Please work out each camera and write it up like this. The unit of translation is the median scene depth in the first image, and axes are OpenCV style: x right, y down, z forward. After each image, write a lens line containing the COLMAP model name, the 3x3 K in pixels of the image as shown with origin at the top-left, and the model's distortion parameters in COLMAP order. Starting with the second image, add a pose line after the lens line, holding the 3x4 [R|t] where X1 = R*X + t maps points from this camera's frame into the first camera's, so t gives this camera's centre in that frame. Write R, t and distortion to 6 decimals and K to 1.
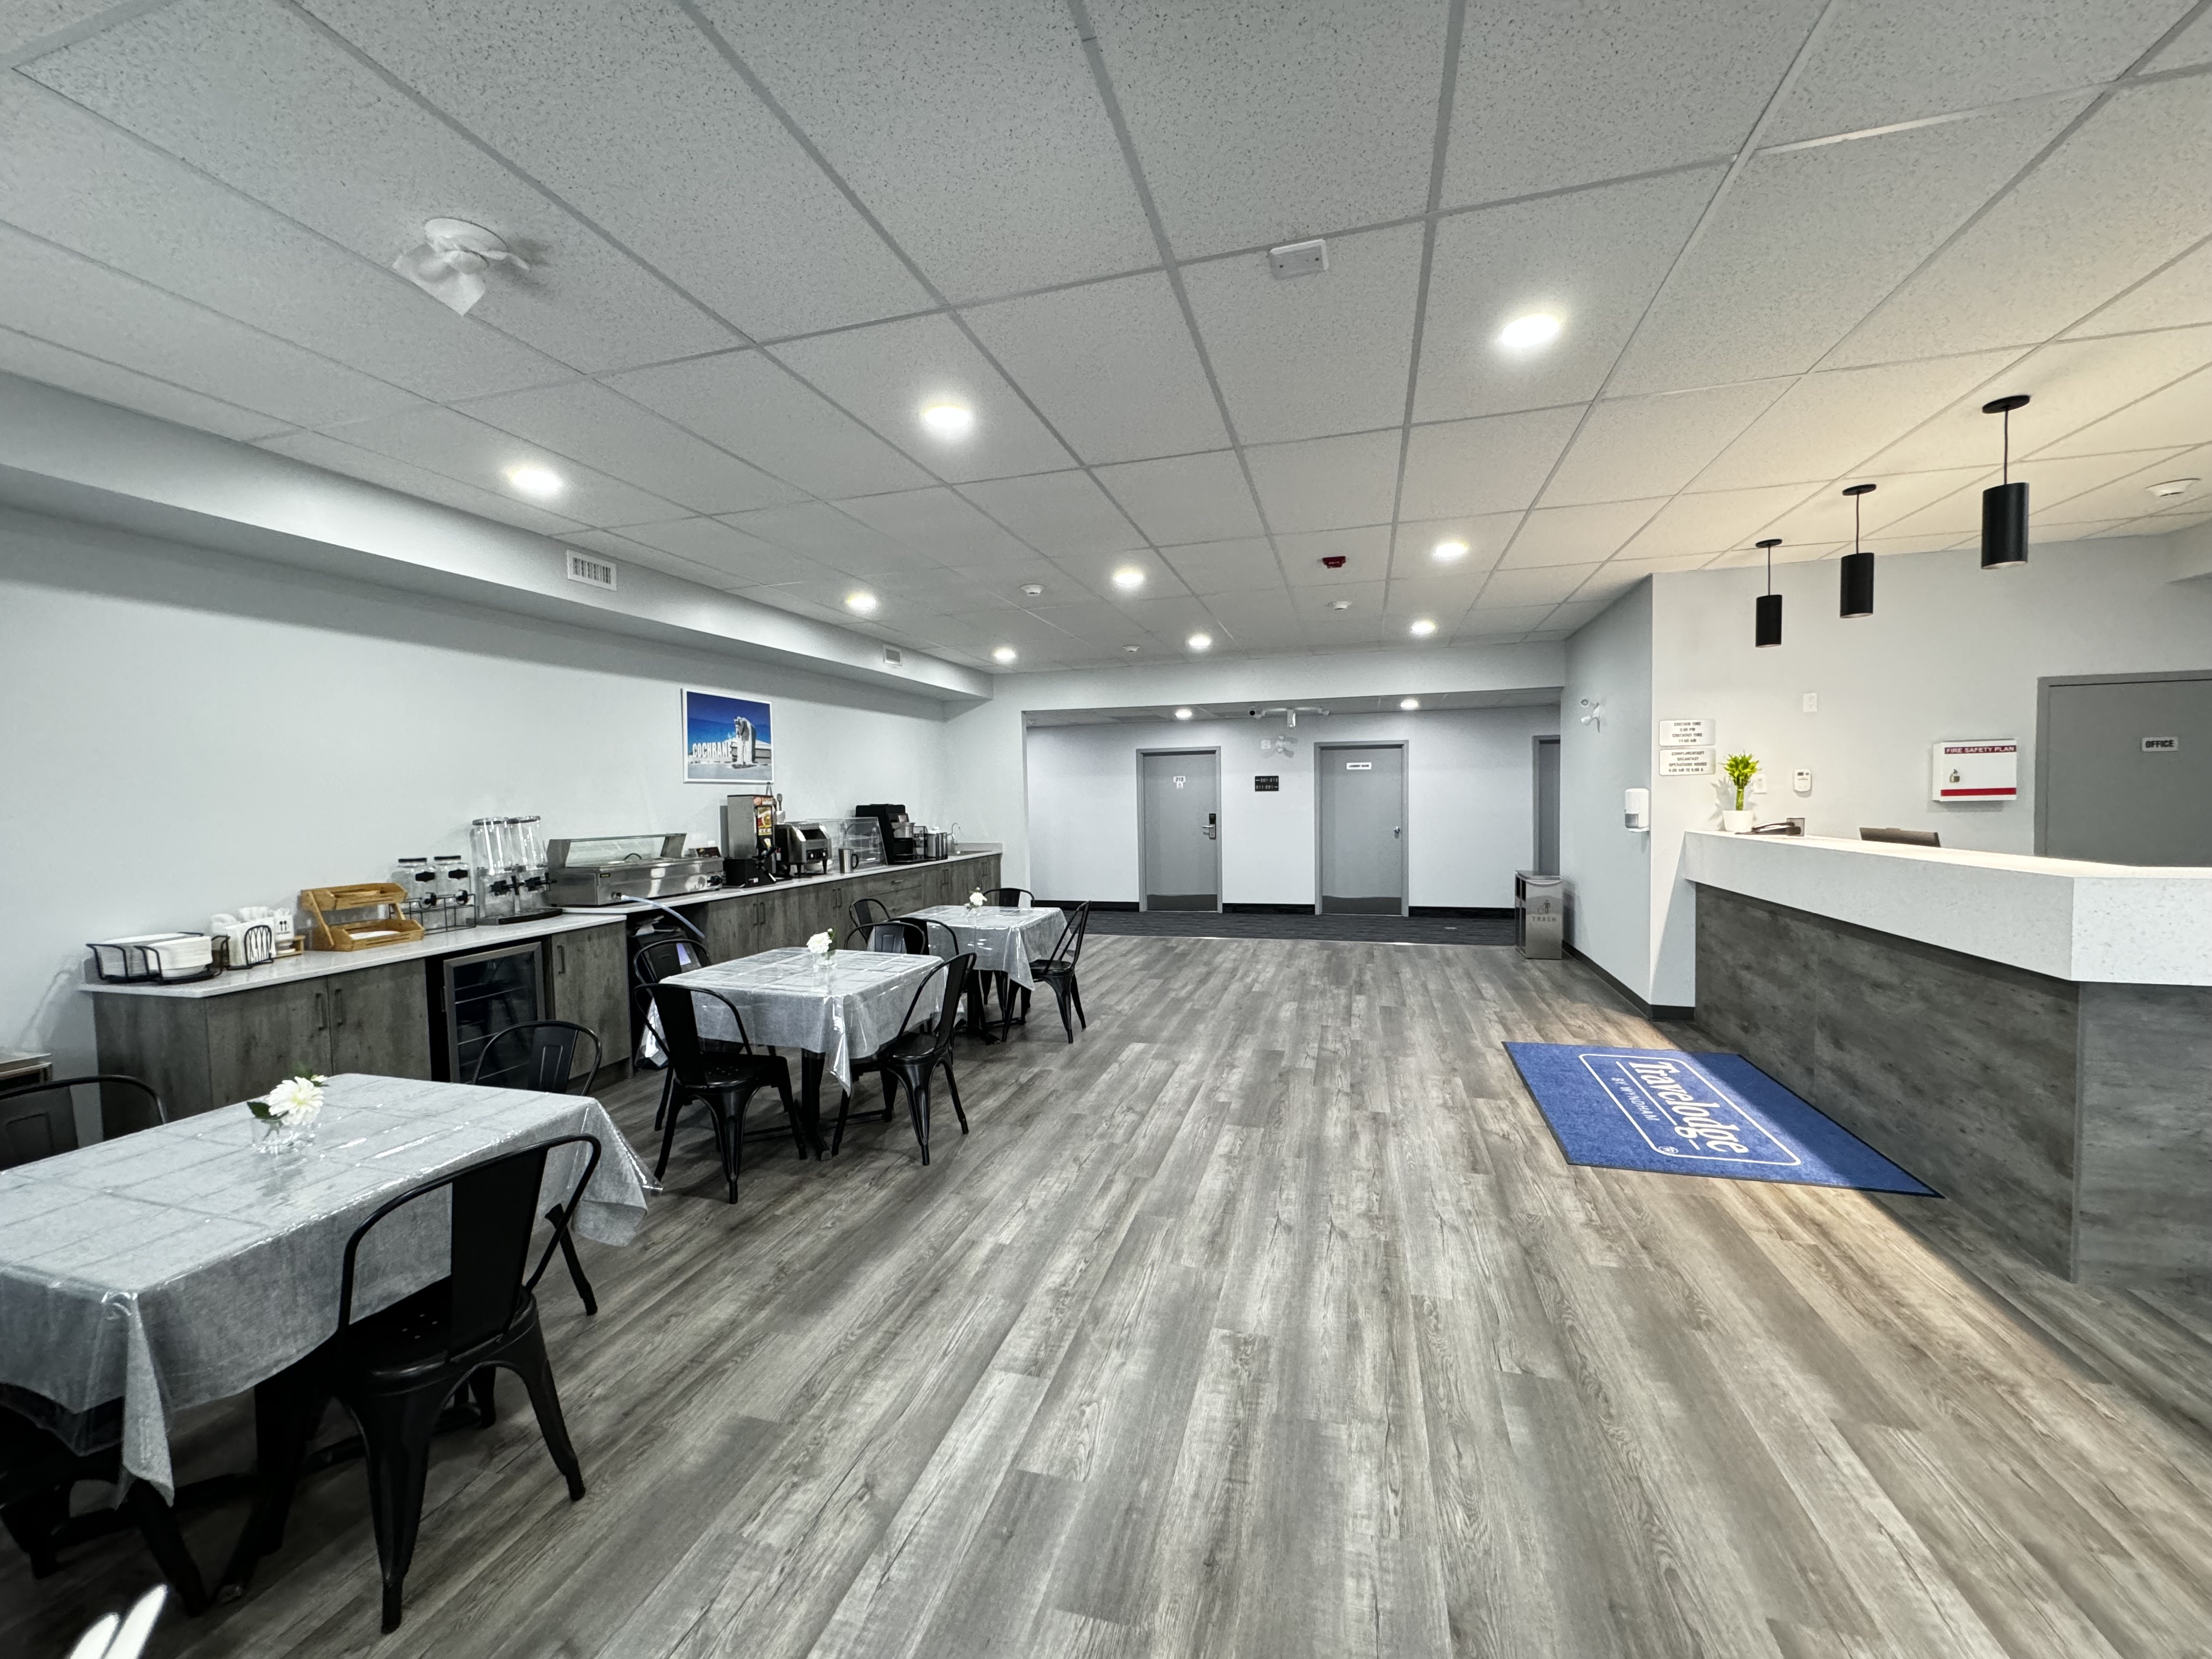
lens RADIAL K [[883.3, 0, 1103.2], [0, 883.3, 828.9], [0, 0, 1]] dist [-0.002691, 0.000107]
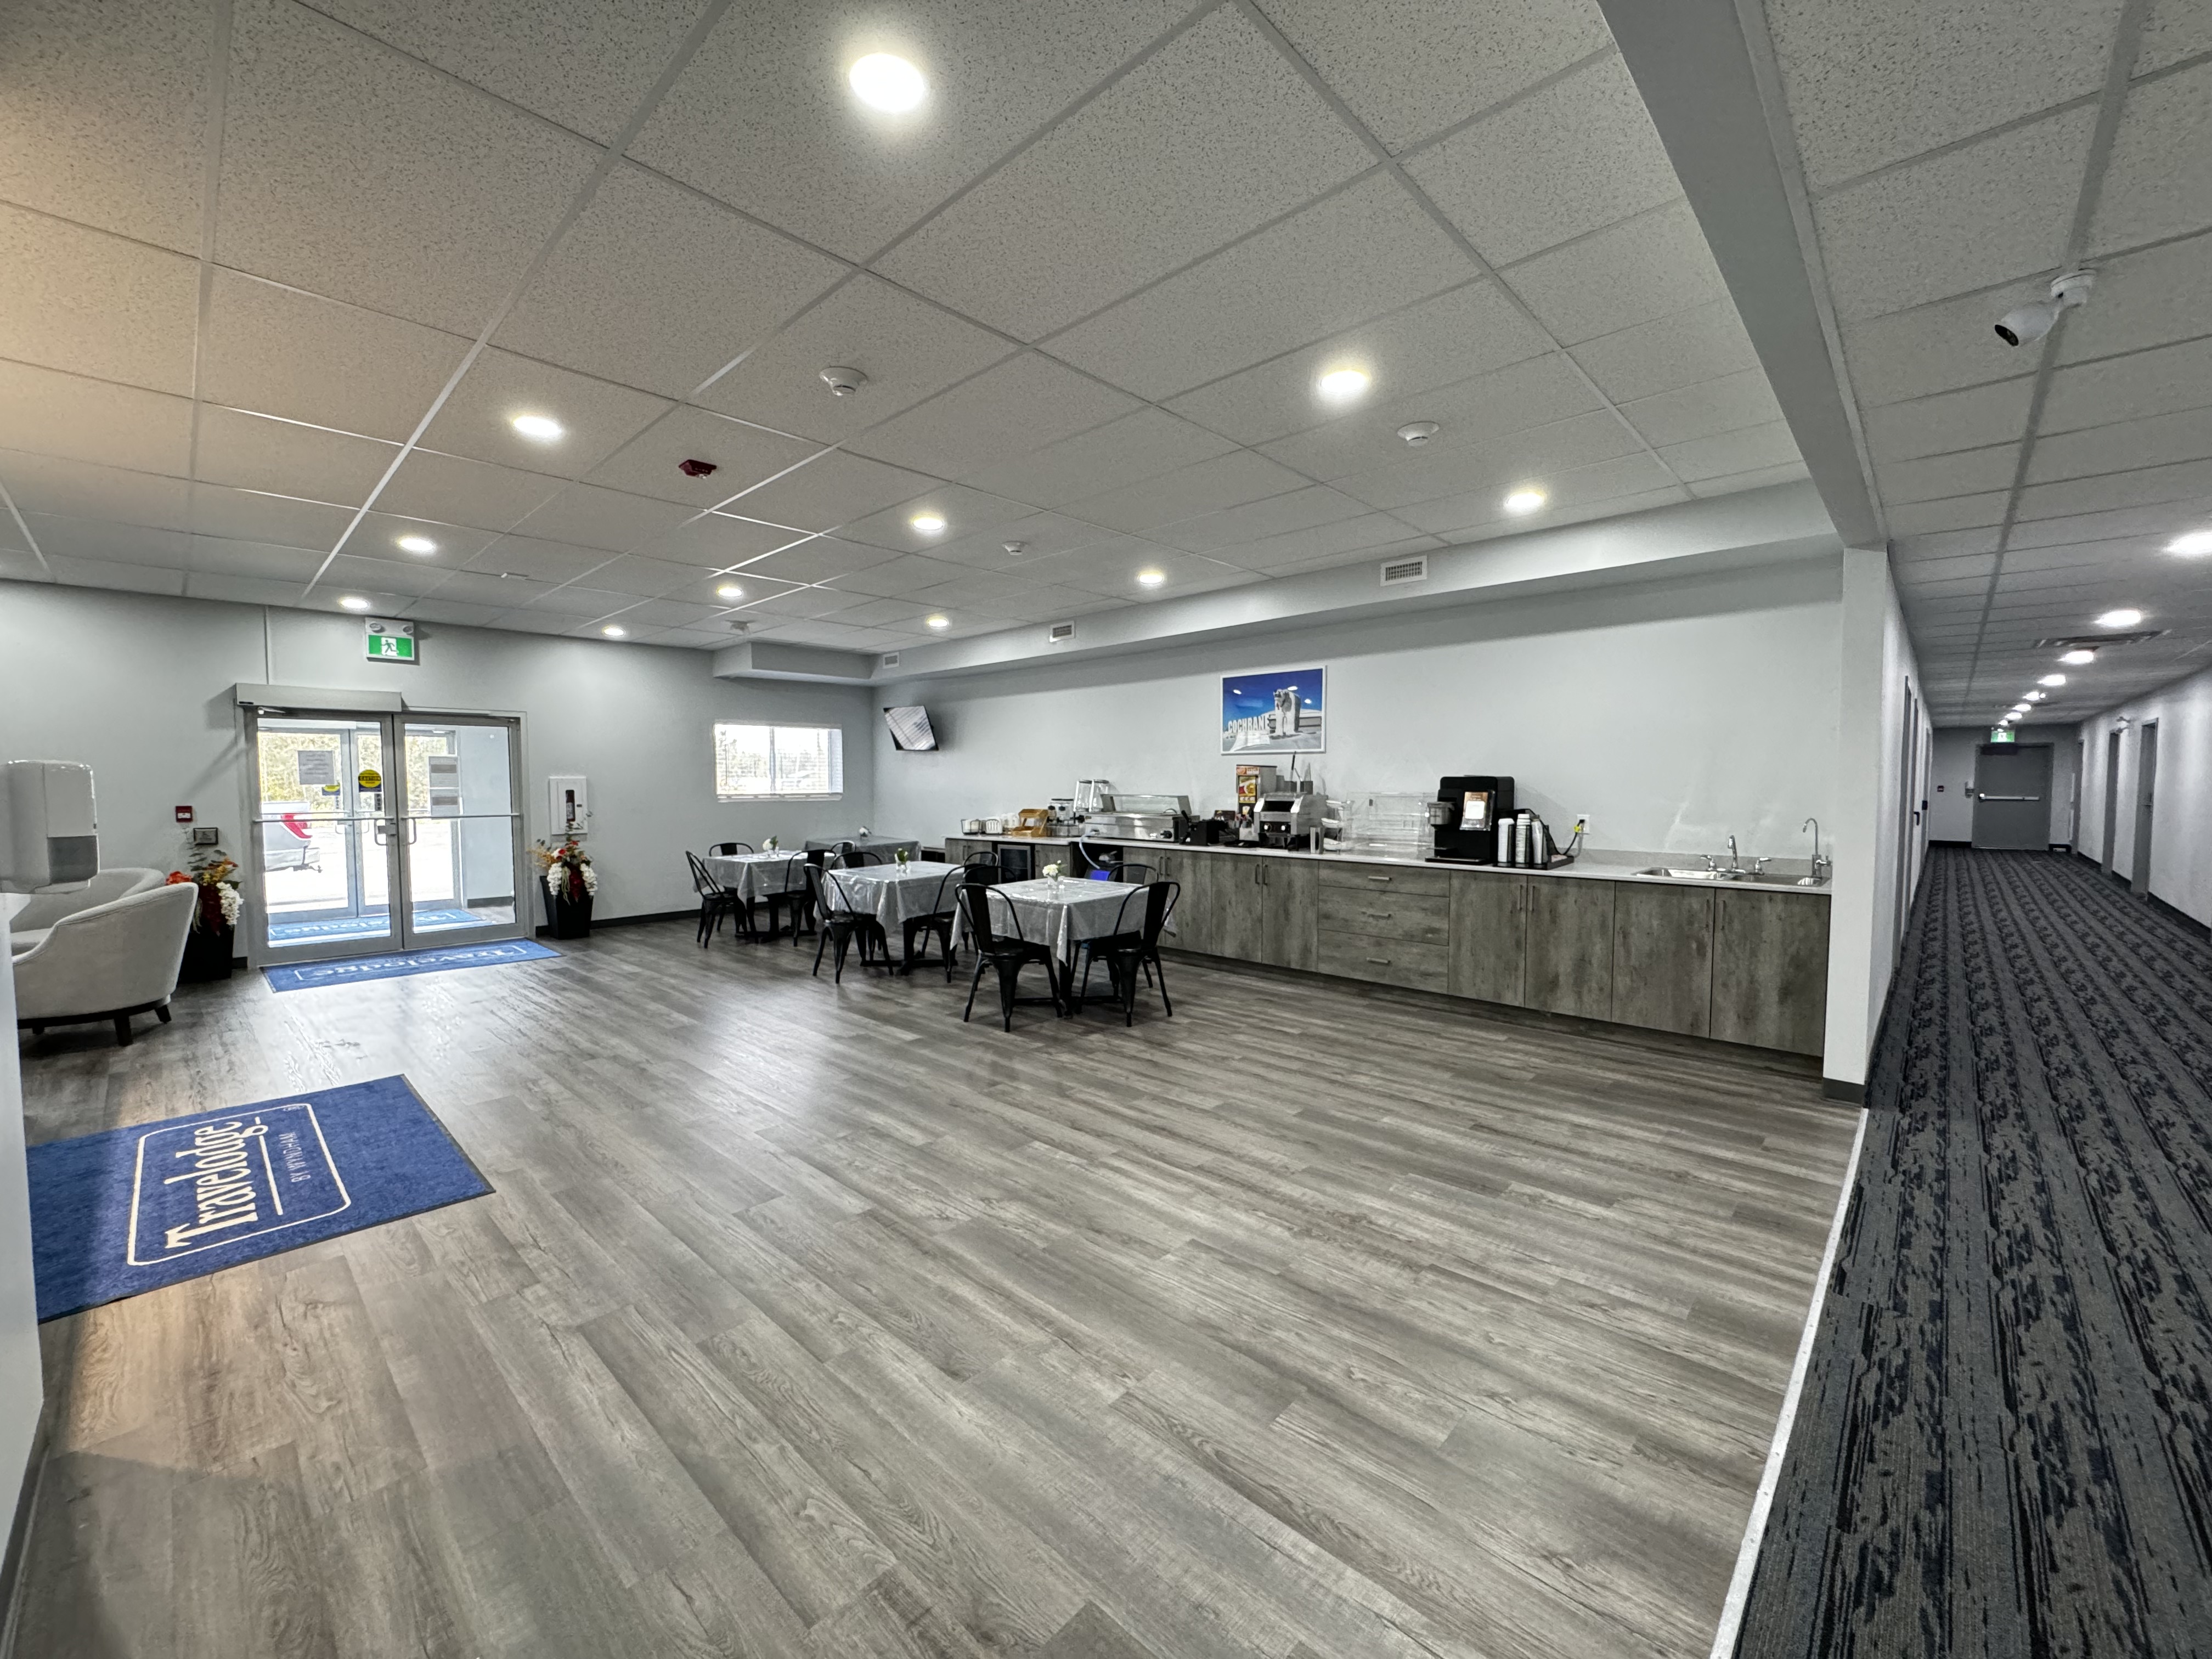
lens RADIAL K [[883.3, 0, 1103.2], [0, 883.3, 828.9], [0, 0, 1]] dist [-0.002691, 0.000107]
pose [[-0.455975, 0.068269, -0.887371, 0.930098], [-0.022419, 0.995856, 0.088135, -0.075200], [0.889710, 0.060081, -0.452555, 1.943141]]
